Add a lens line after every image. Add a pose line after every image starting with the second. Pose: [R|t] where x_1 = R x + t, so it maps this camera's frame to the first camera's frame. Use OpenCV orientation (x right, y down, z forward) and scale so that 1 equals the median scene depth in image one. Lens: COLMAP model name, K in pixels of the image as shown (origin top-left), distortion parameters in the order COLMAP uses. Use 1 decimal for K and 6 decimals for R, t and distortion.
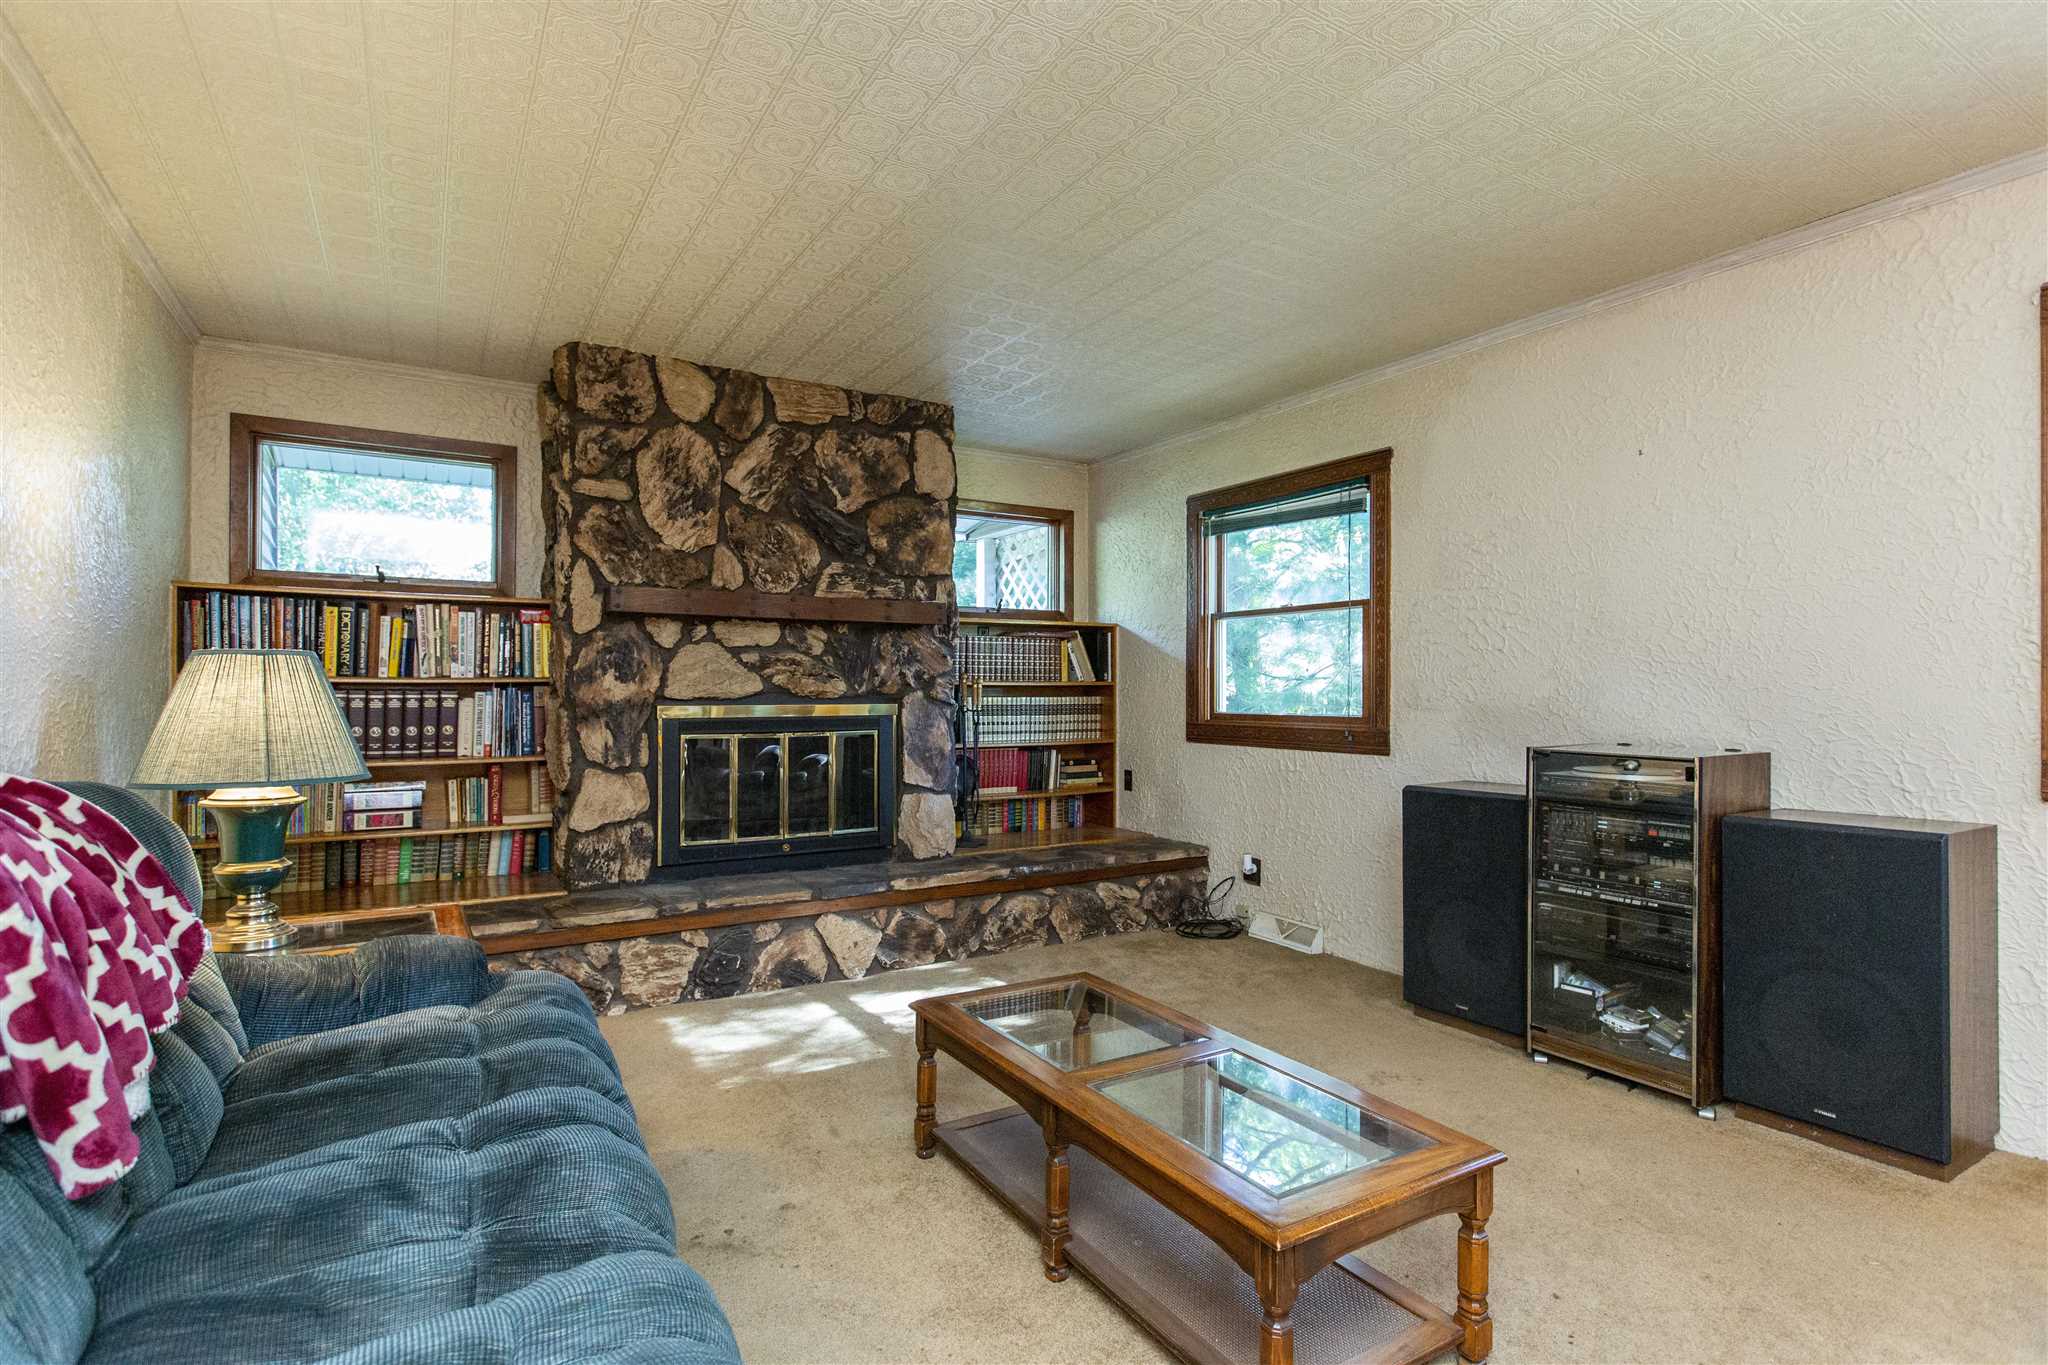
lens RADIAL K [[992.4, 0, 1024.0], [0, 992.4, 682.5], [0, 0, 1]] dist [0.000290, 0.000153]
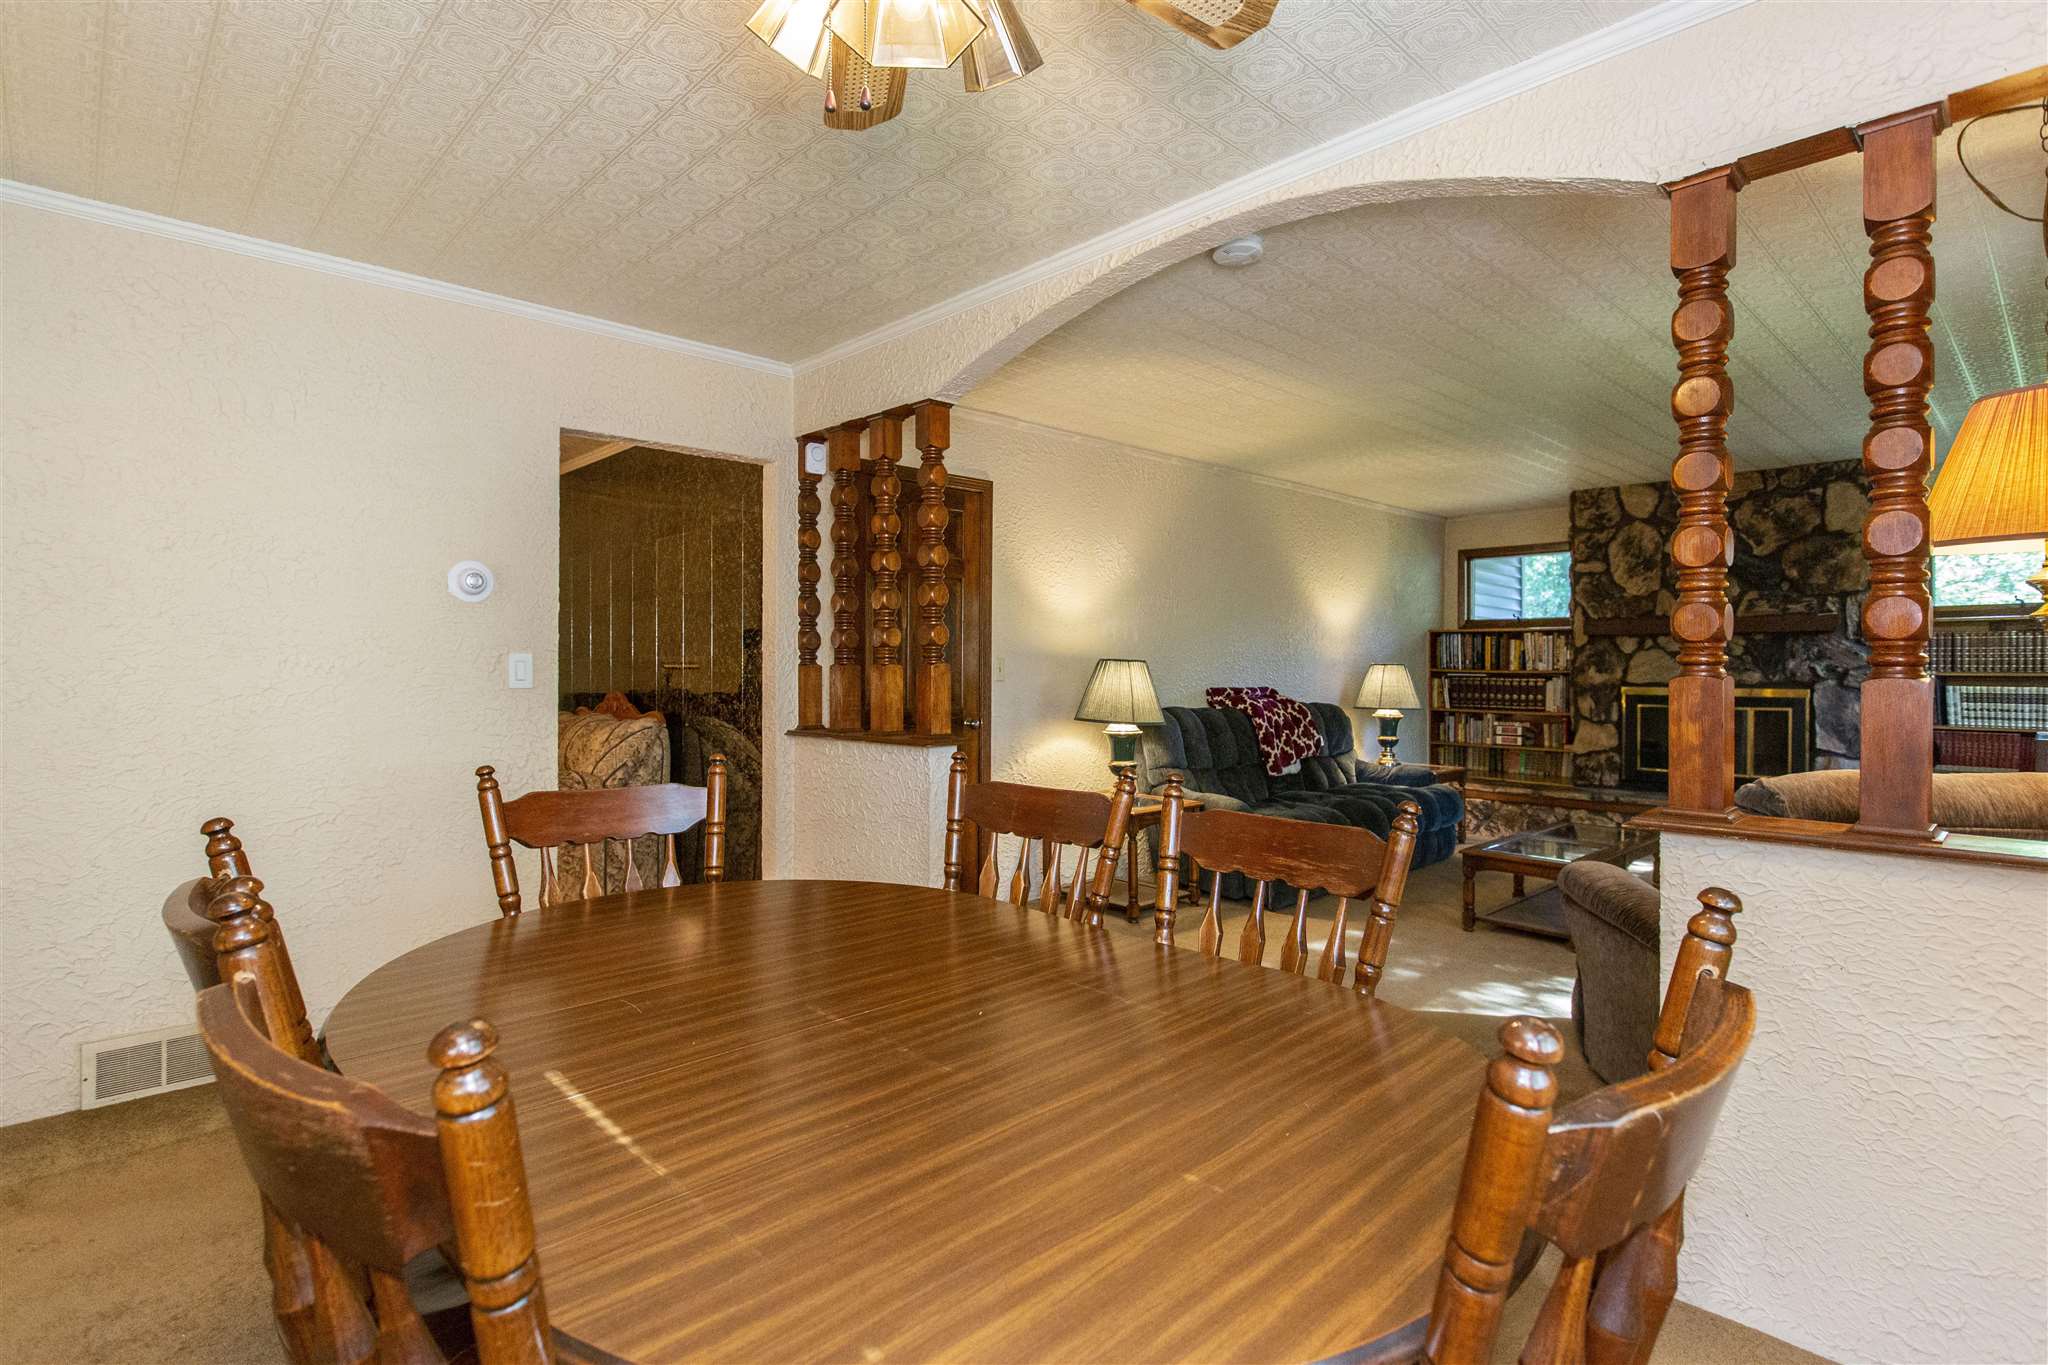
lens RADIAL K [[997.8, 0, 1045.4], [0, 997.8, 677.7], [0, 0, 1]] dist [-0.000739, -0.000242]
pose [[0.223439, 0.010427, -0.974662, 1.073470], [0.005509, 0.999913, 0.011960, -0.018539], [0.974702, -0.008042, 0.223362, -0.362142]]
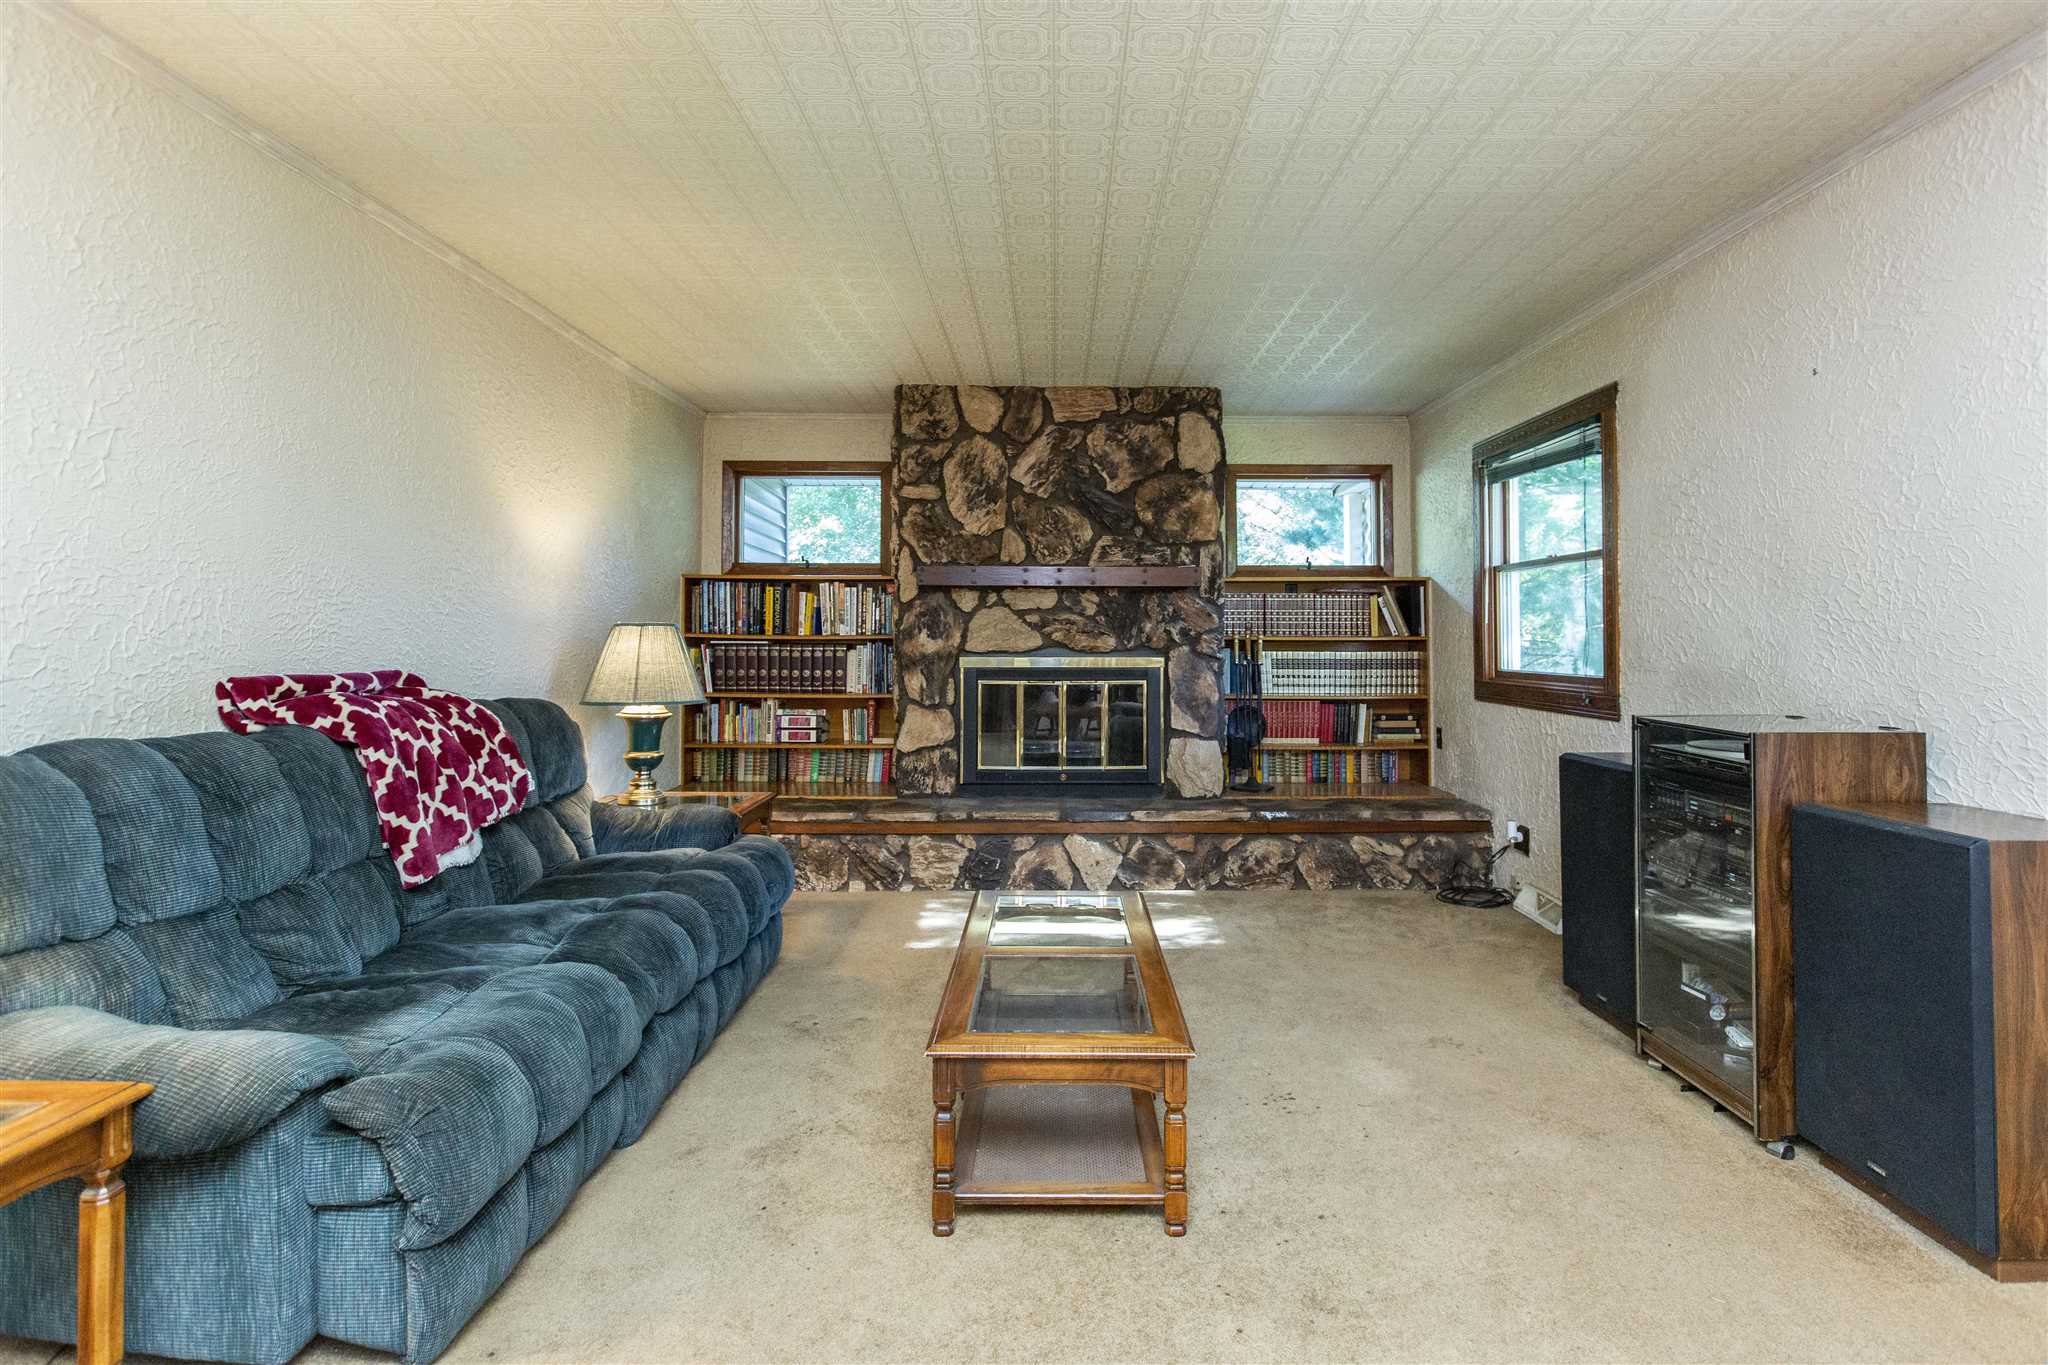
lens RADIAL K [[1003.5, 0, 1063.0], [0, 1003.5, 604.5], [0, 0, 1]] dist [-0.002802, 0.000237]
pose [[0.861743, -0.015728, -0.507102, 0.389199], [0.002997, 0.999660, -0.025911, -0.010276], [0.507337, 0.020809, 0.861497, -0.045625]]
